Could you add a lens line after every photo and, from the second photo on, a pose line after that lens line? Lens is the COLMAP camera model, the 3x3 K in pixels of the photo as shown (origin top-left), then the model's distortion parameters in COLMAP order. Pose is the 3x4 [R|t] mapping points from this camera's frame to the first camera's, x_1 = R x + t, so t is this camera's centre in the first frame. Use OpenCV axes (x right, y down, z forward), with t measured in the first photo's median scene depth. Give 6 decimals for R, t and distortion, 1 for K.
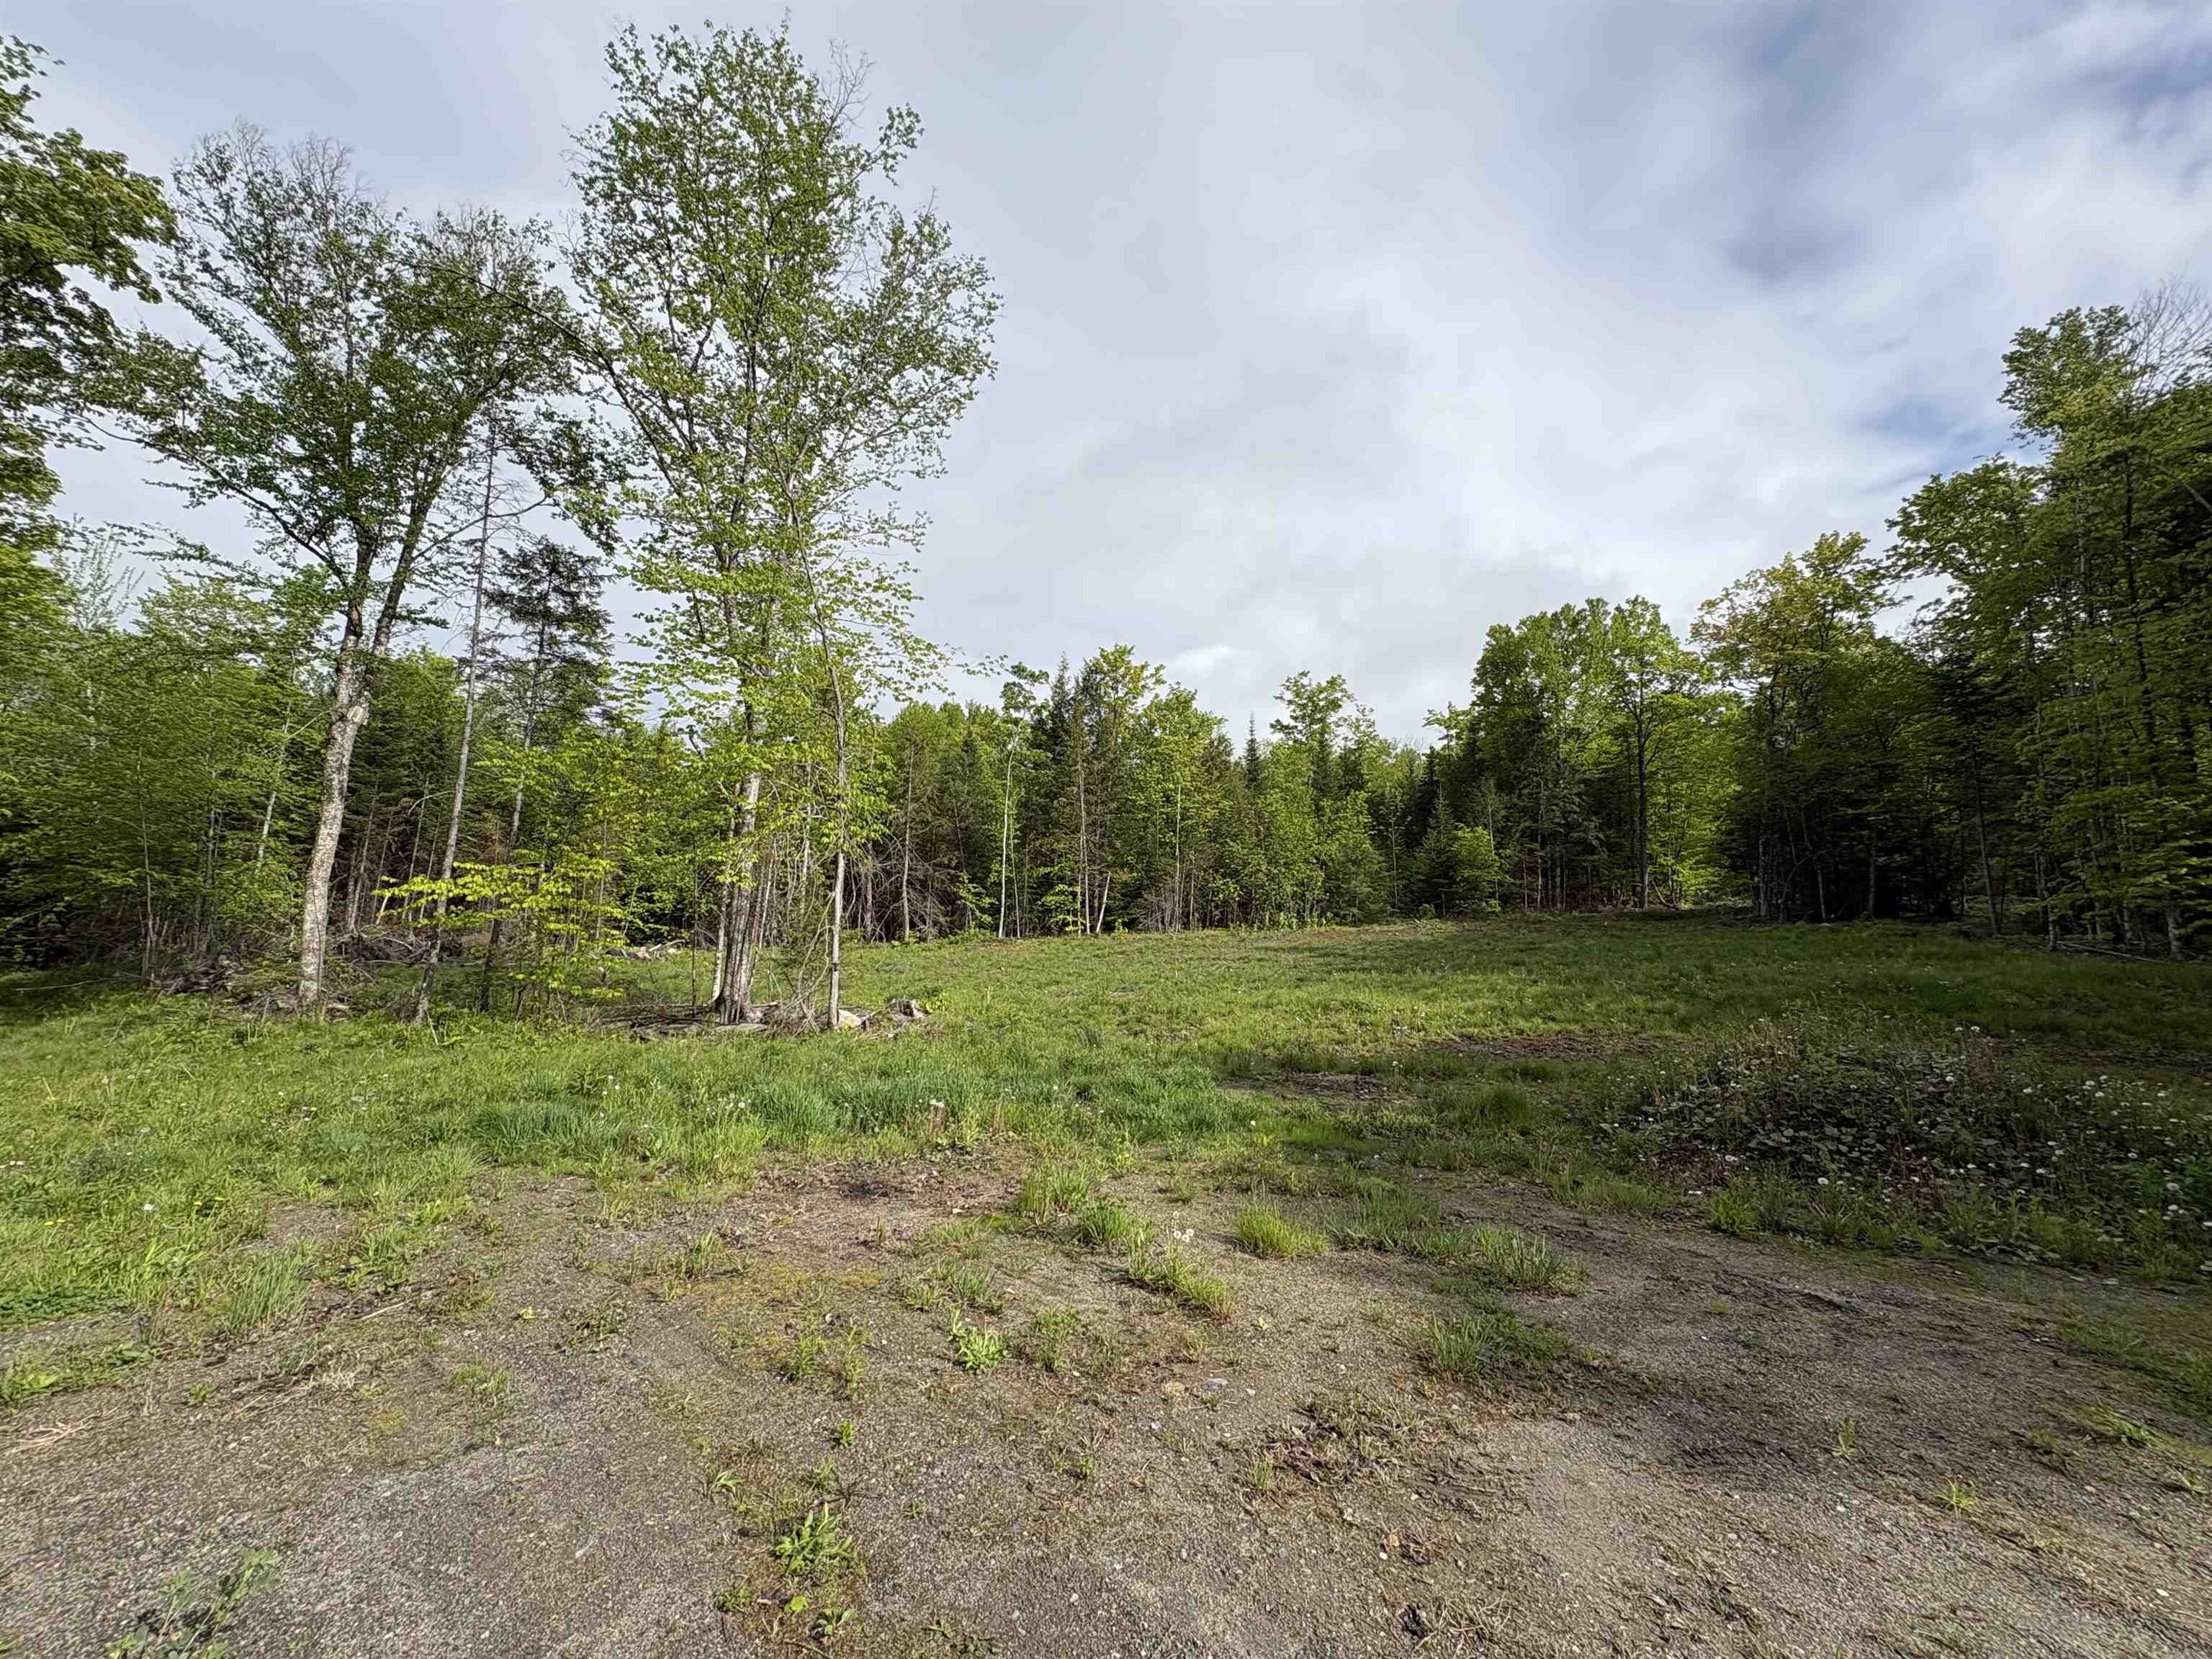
lens RADIAL K [[884.7, 0, 1105.4], [0, 884.7, 831.9], [0, 0, 1]] dist [0.005848, -0.000628]
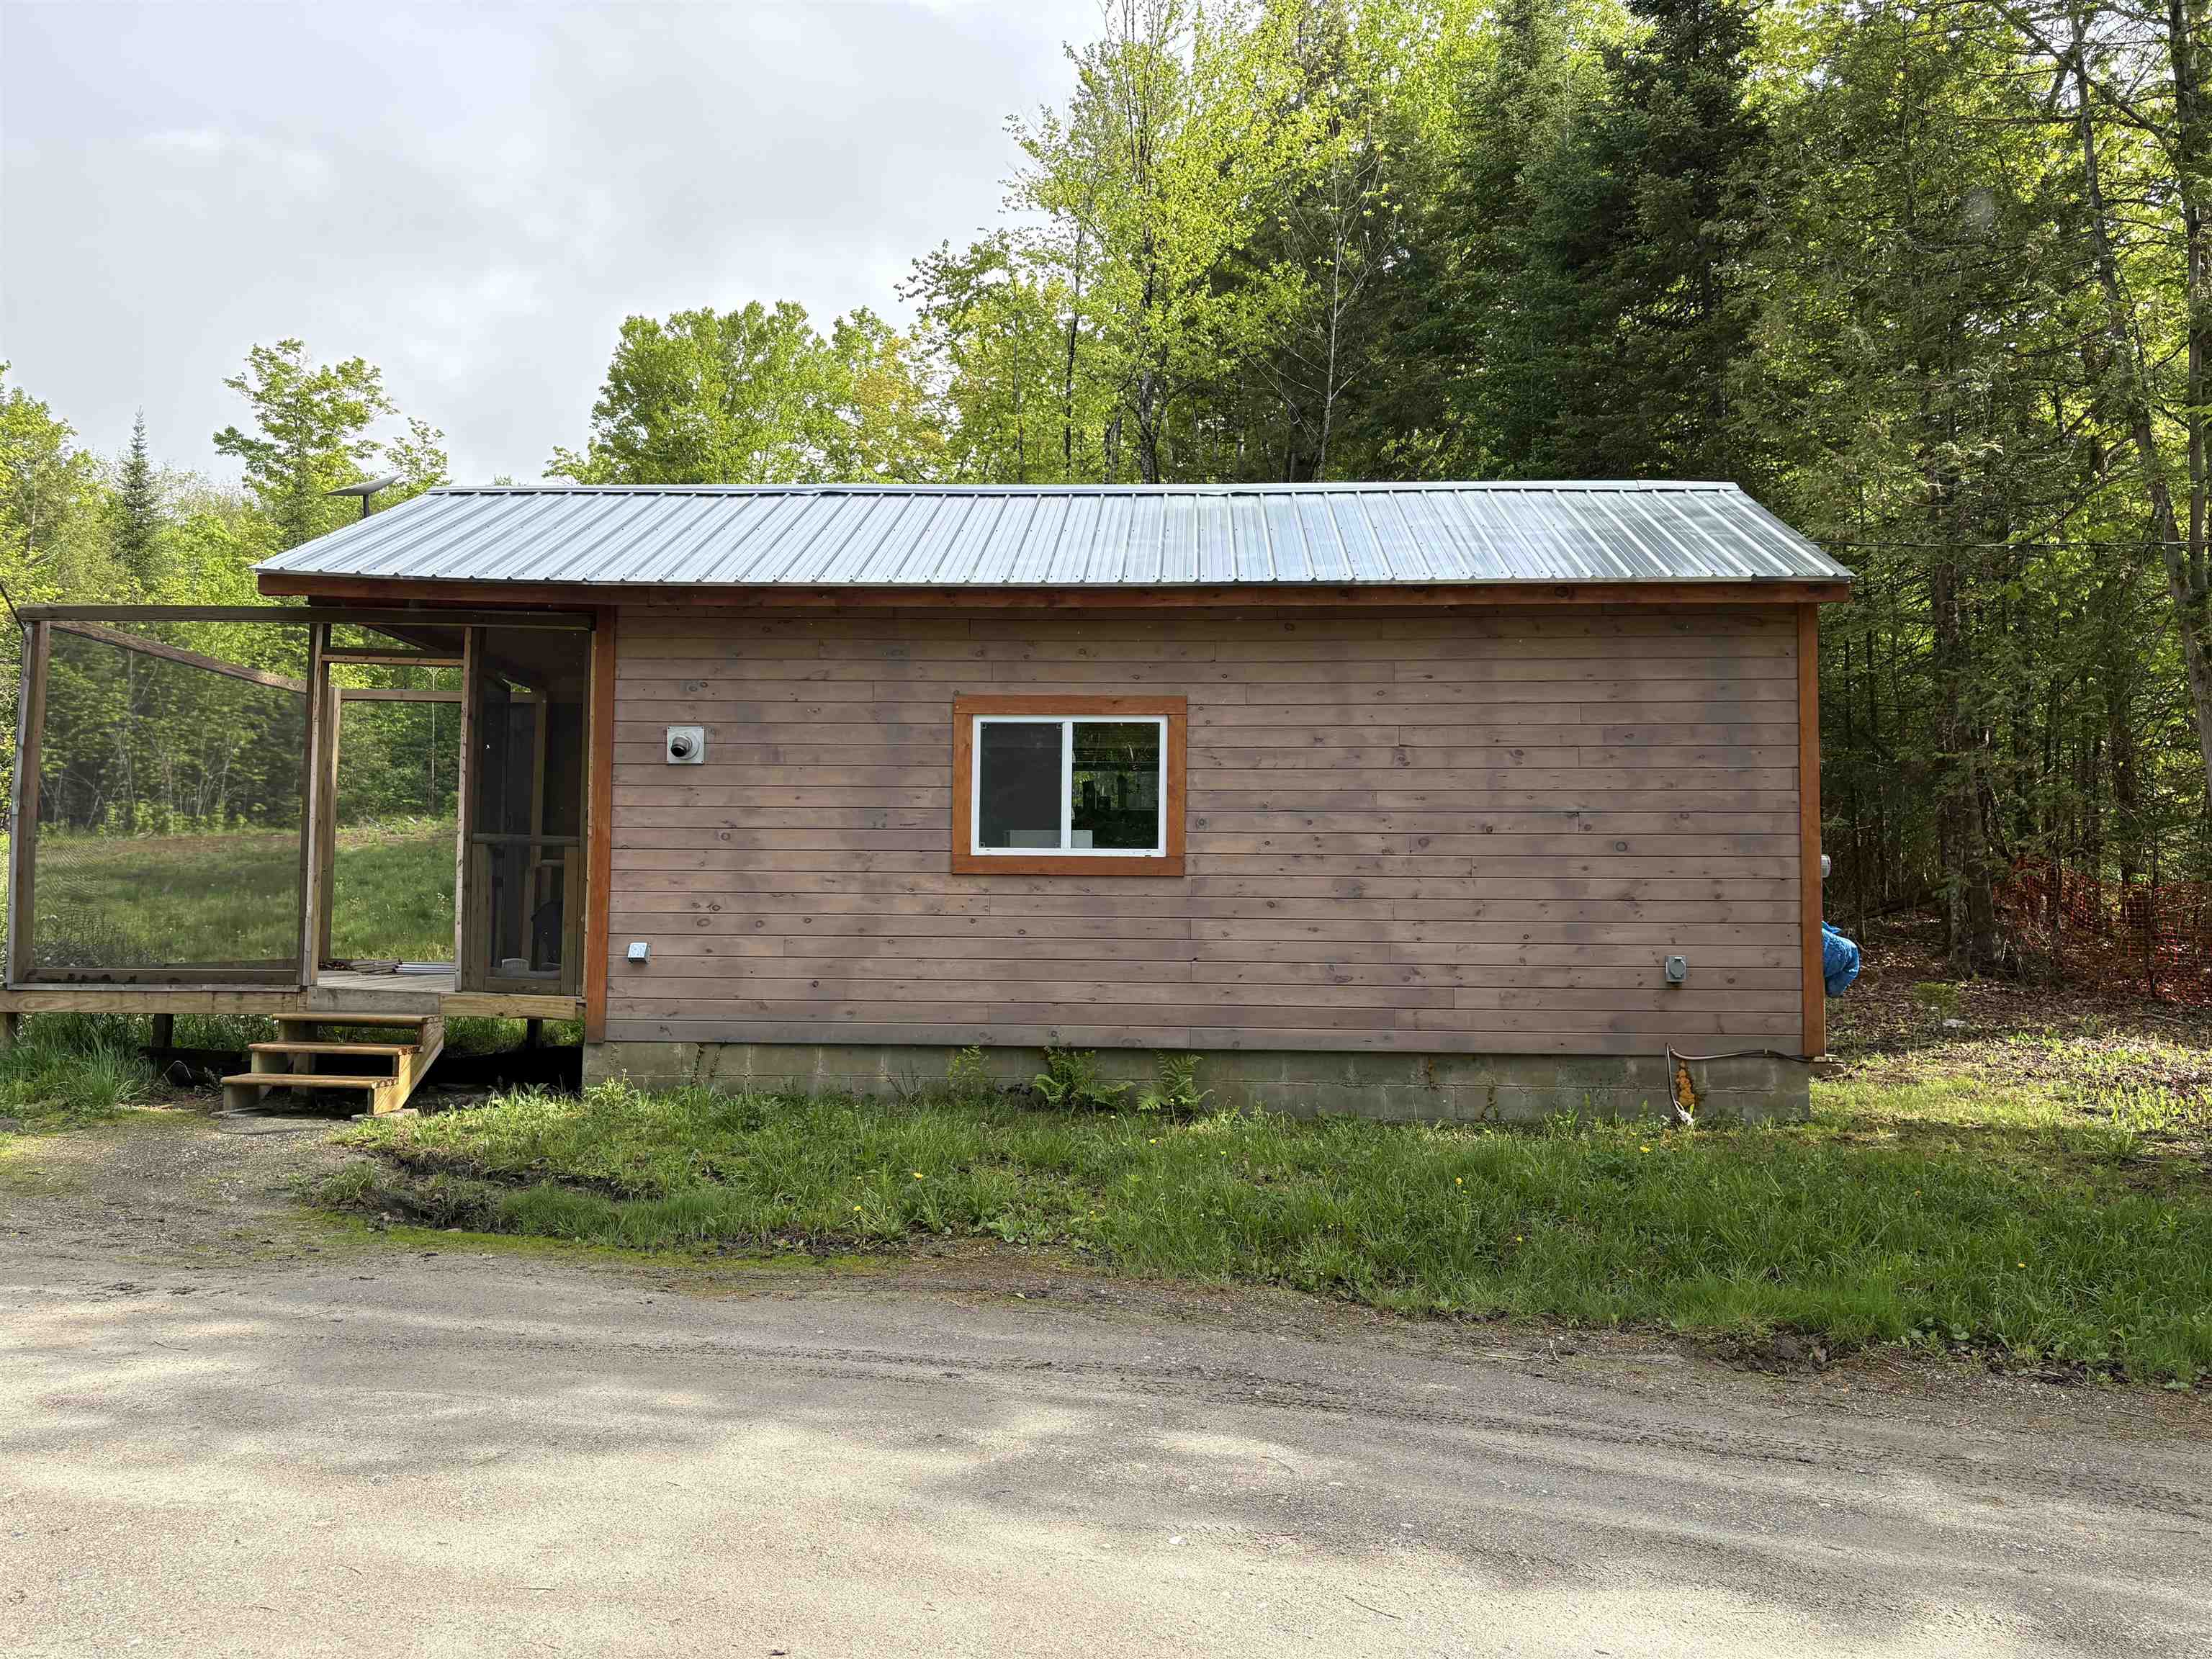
lens RADIAL K [[1693.0, 0, 1121.5], [0, 1693.0, 828.2], [0, 0, 1]] dist [0.058659, -0.046990]
pose [[0.844618, 0.006609, 0.535328, 0.140819], [-0.060812, 0.994636, 0.083667, -0.015907], [-0.531904, -0.103221, 0.840490, -0.180485]]
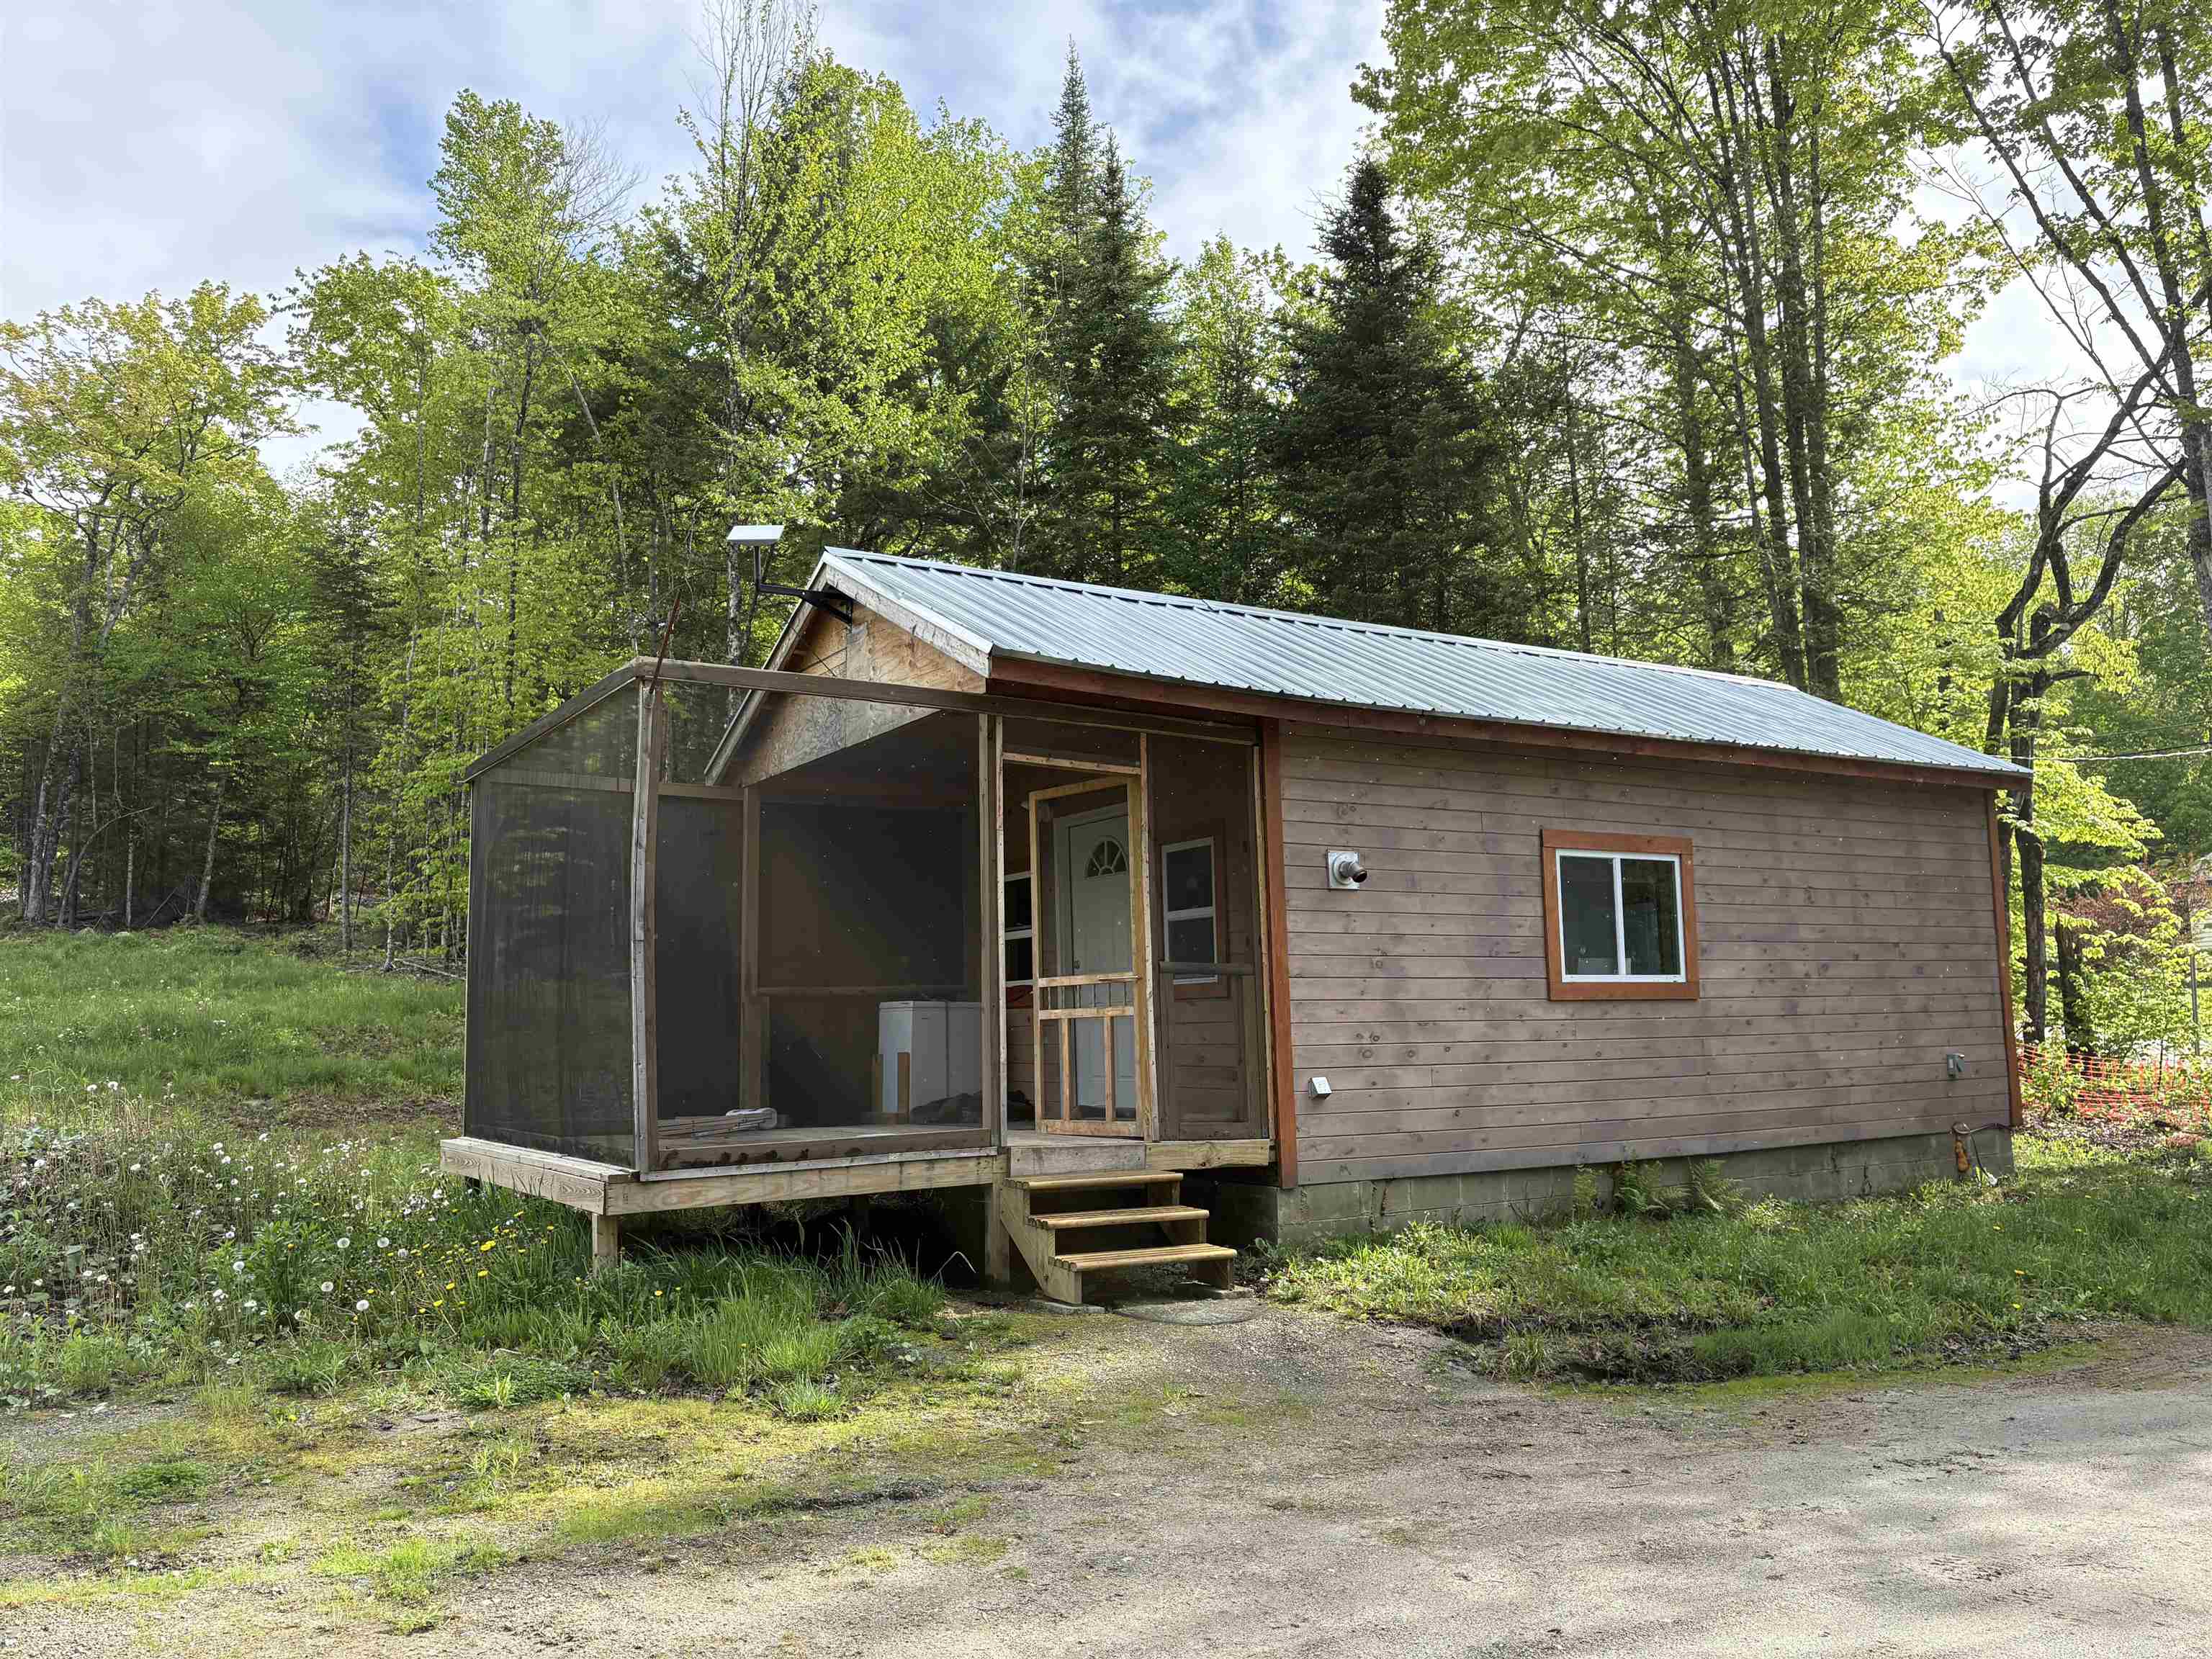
lens RADIAL K [[1693.0, 0, 1091.2], [0, 1693.0, 820.8], [0, 0, 1]] dist [0.058659, -0.046990]
pose [[0.382041, 0.069780, 0.921507, 0.007218], [-0.103151, 0.994134, -0.032515, -0.001168], [-0.918371, -0.082633, 0.386998, -0.021808]]
